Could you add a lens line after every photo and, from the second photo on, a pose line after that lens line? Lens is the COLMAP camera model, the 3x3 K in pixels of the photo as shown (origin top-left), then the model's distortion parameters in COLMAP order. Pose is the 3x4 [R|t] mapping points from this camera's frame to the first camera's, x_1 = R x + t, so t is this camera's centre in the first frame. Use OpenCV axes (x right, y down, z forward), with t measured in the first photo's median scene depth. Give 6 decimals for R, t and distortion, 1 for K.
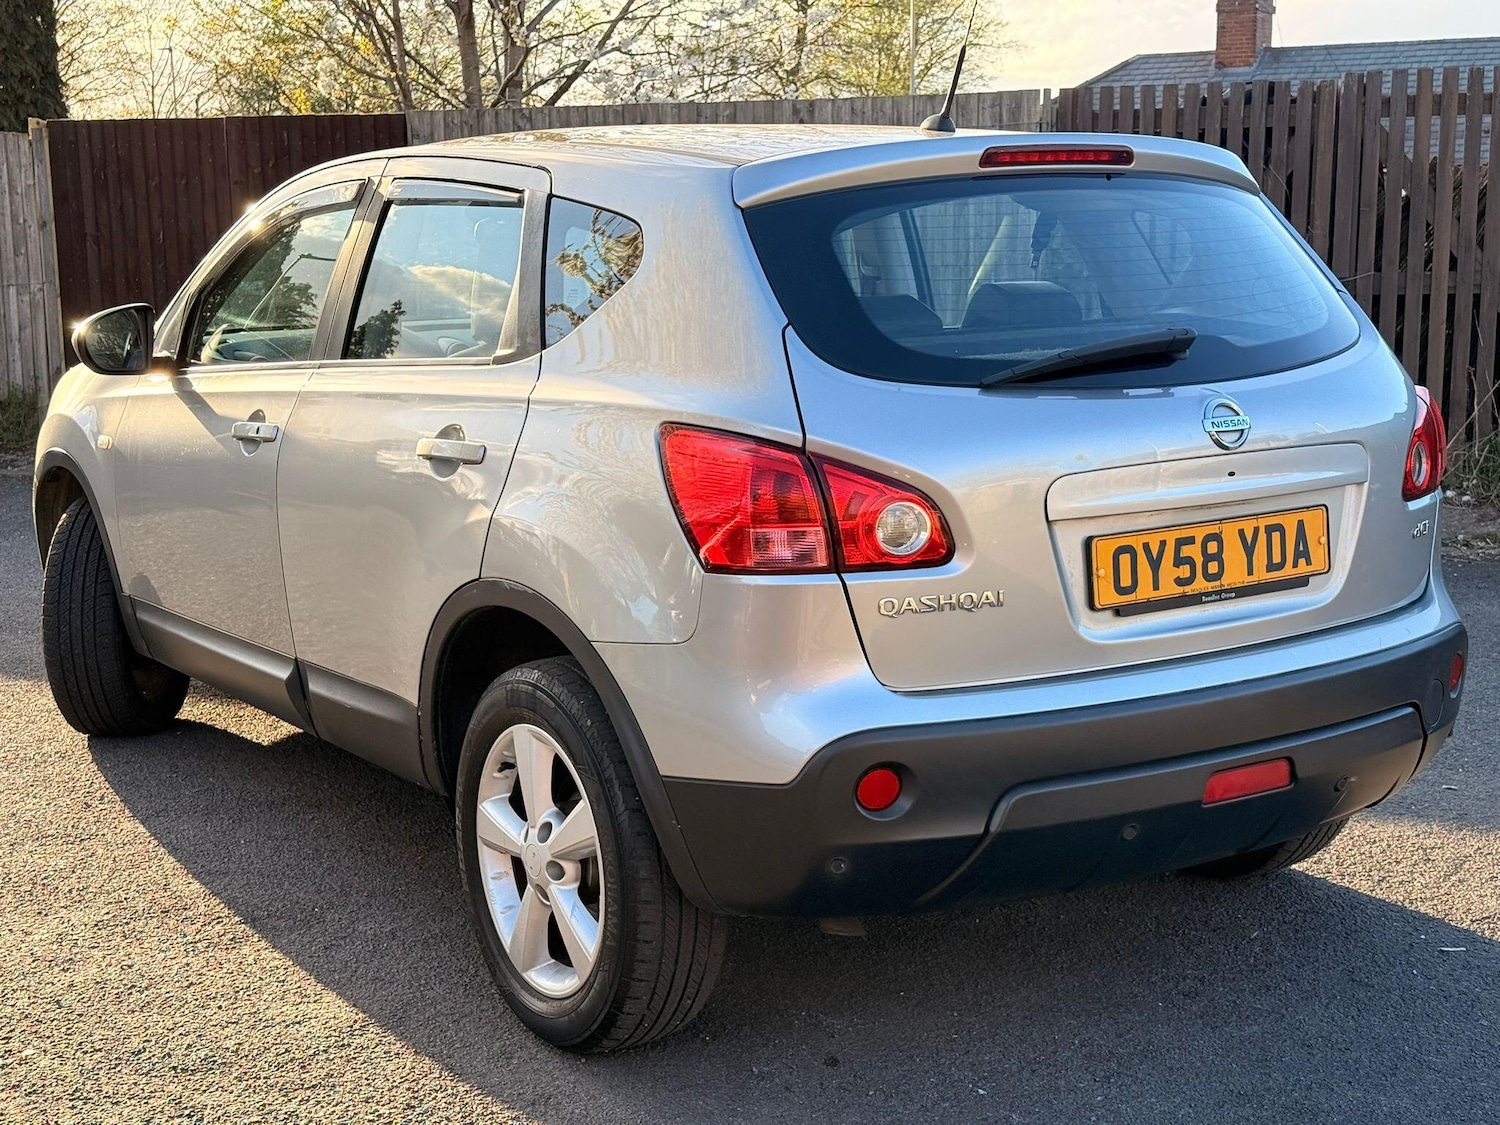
lens RADIAL K [[2068.0, 0, 750.0], [0, 2068.0, 562.5], [0, 0, 1]] dist [0.147796, -0.275510]
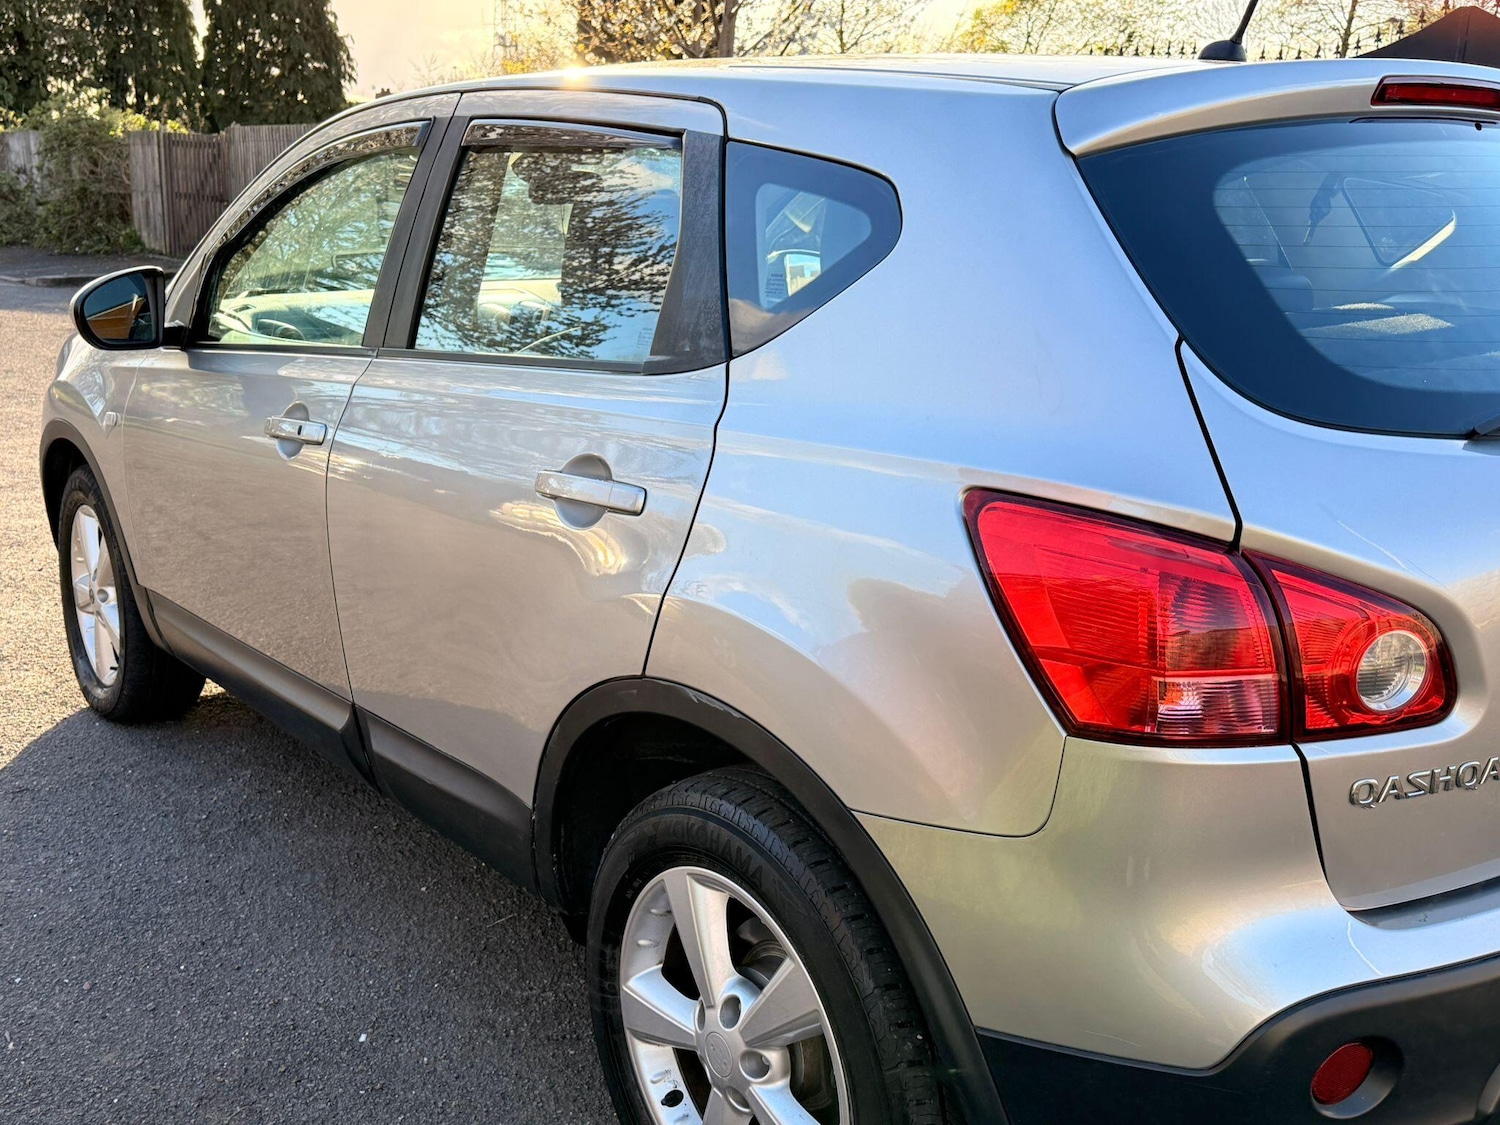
lens RADIAL K [[1478.8, 0, 750.0], [0, 1478.8, 562.5], [0, 0, 1]] dist [0.177883, -0.406610]
pose [[0.995854, -0.005259, 0.090815, -0.150918], [-0.002279, 0.996571, 0.082706, -0.080618], [-0.090939, -0.082570, 0.992428, 0.522837]]
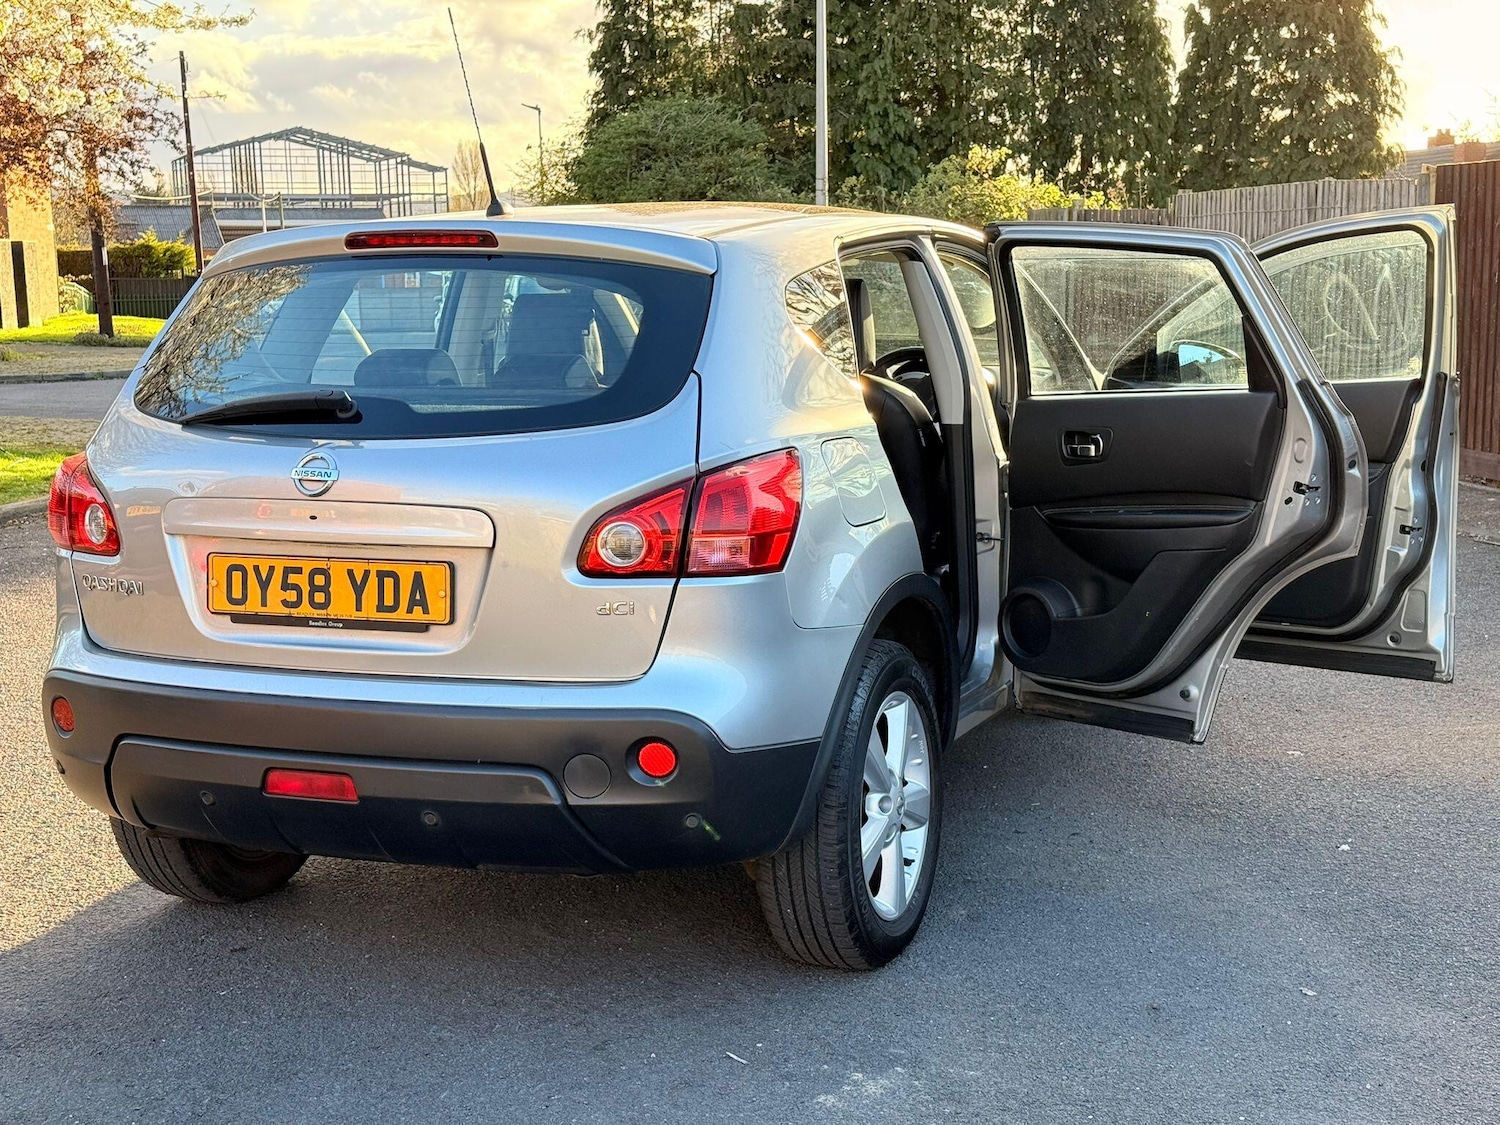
lens RADIAL K [[2068.0, 0, 750.0], [0, 2068.0, 562.5], [0, 0, 1]] dist [0.147796, -0.275510]
pose [[0.559795, 0.124578, -0.819213, 1.309380], [-0.130766, 0.989527, 0.061121, -0.119568], [0.818248, 0.072911, 0.570223, 0.538129]]
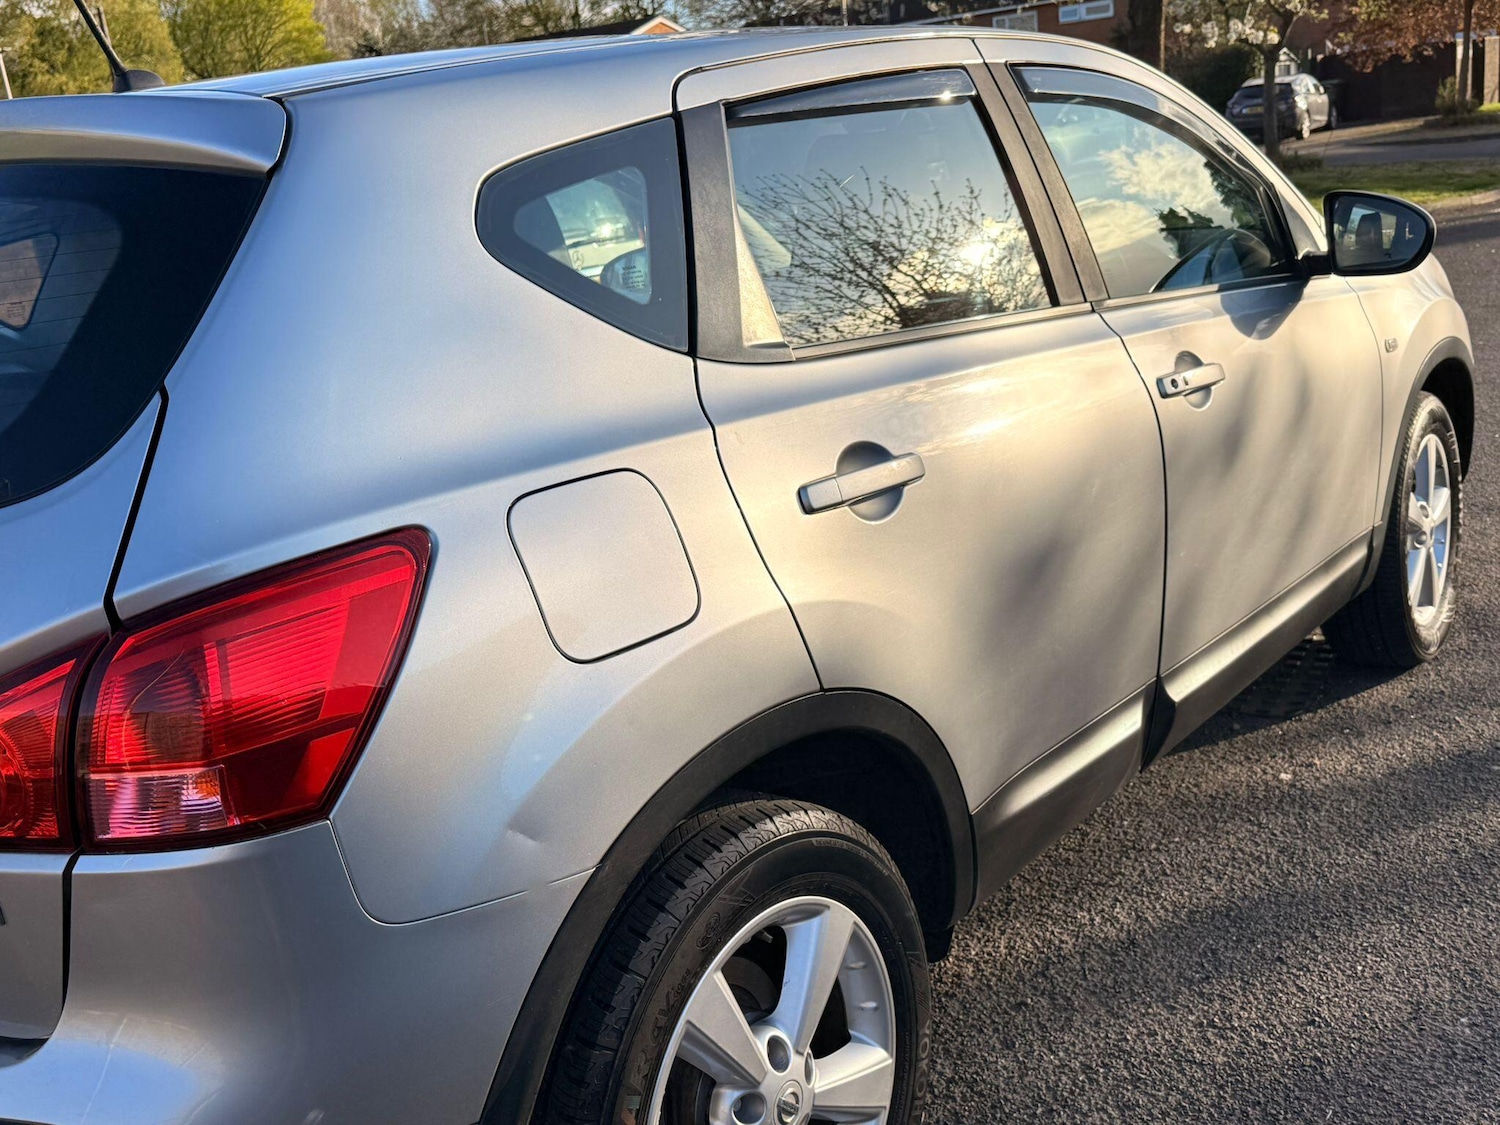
lens RADIAL K [[1478.8, 0, 750.0], [0, 1478.8, 562.5], [0, 0, 1]] dist [0.177883, -0.406610]
pose [[0.309360, 0.229744, -0.922775, 0.762899], [-0.054450, 0.973064, 0.224011, -0.203126], [0.949385, -0.019055, 0.313537, 1.185269]]
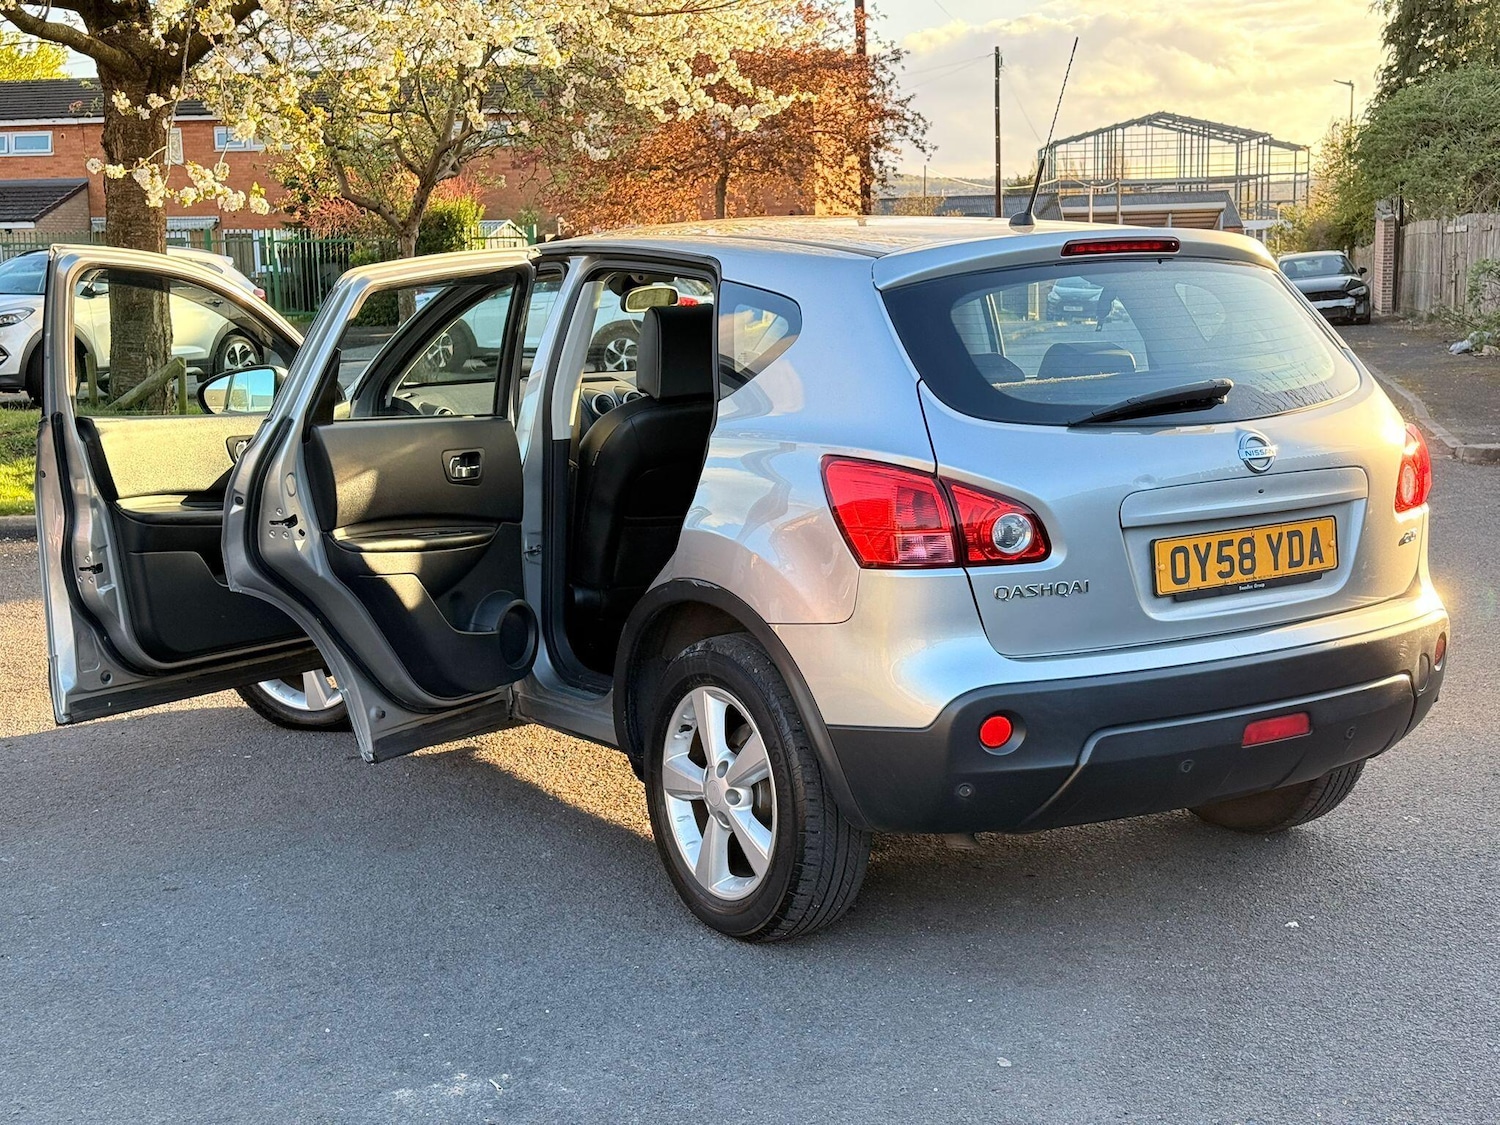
lens RADIAL K [[2068.0, 0, 750.0], [0, 2068.0, 562.5], [0, 0, 1]] dist [0.147796, -0.275510]
pose [[0.999955, -0.007379, -0.005939, -0.079385], [0.007254, 0.999756, -0.020852, 0.026424], [0.006092, 0.020808, 0.999765, -0.298150]]
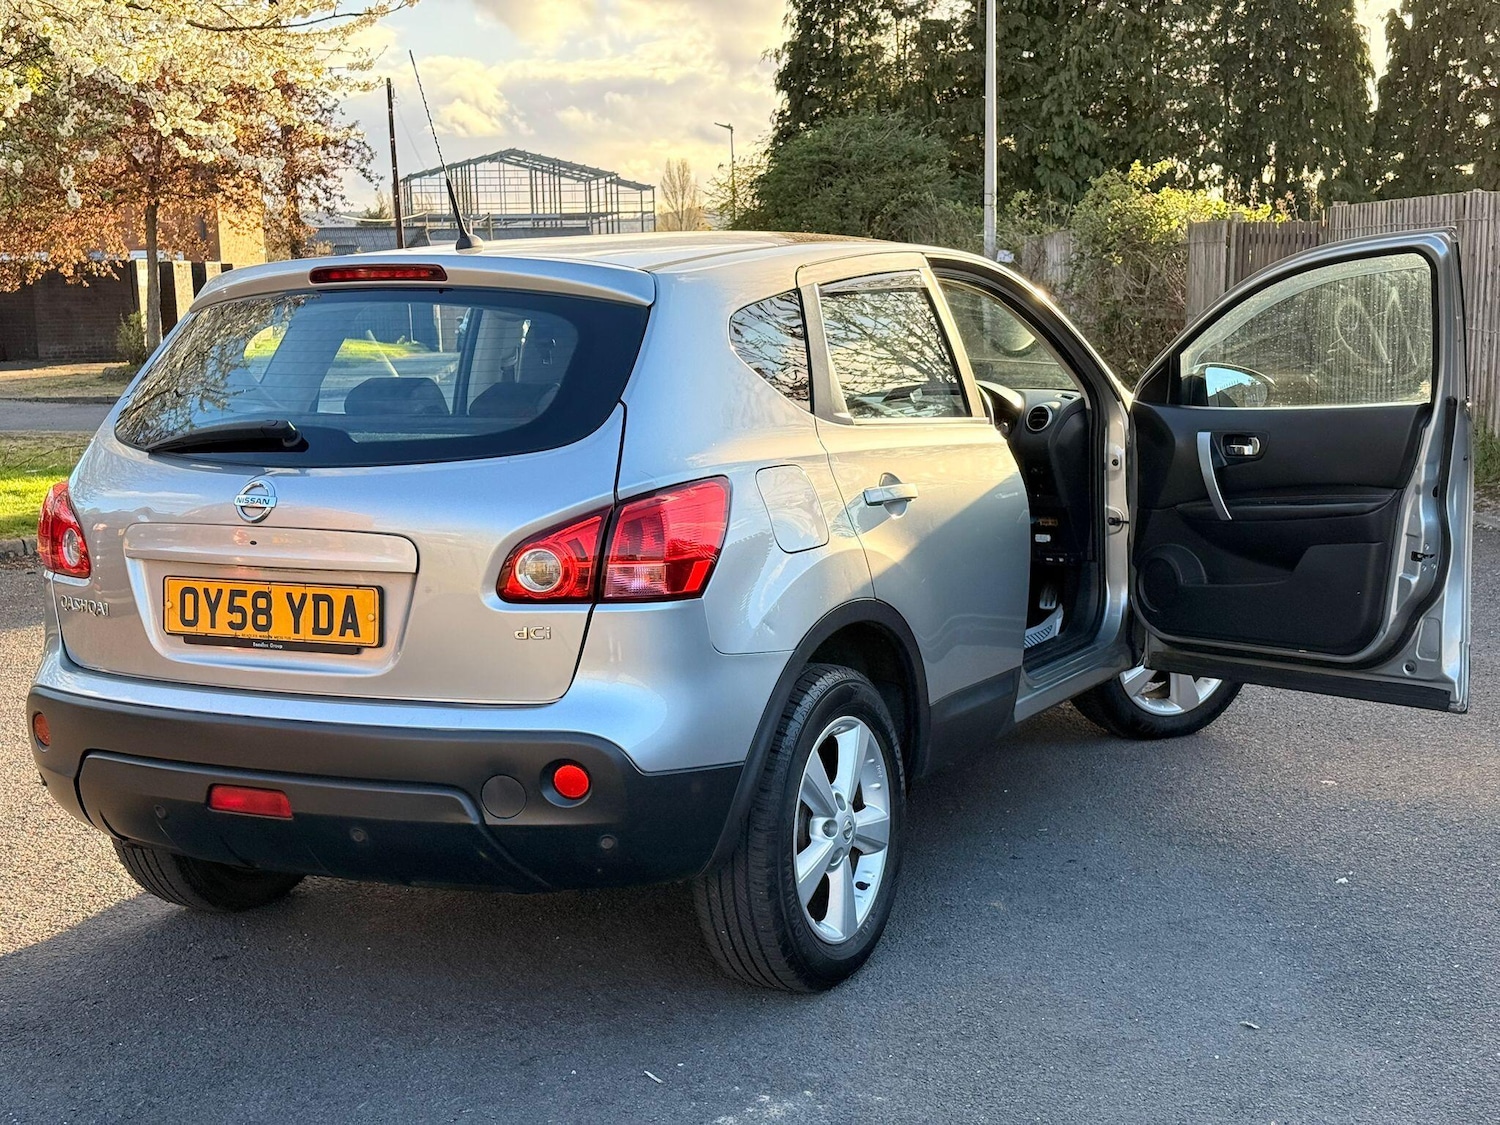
lens RADIAL K [[2068.0, 0, 750.0], [0, 2068.0, 562.5], [0, 0, 1]] dist [0.147796, -0.275510]
pose [[0.477240, 0.121626, -0.870316, 1.404496], [-0.130365, 0.989216, 0.066757, -0.147799], [0.869049, 0.081600, 0.487949, 0.660327]]
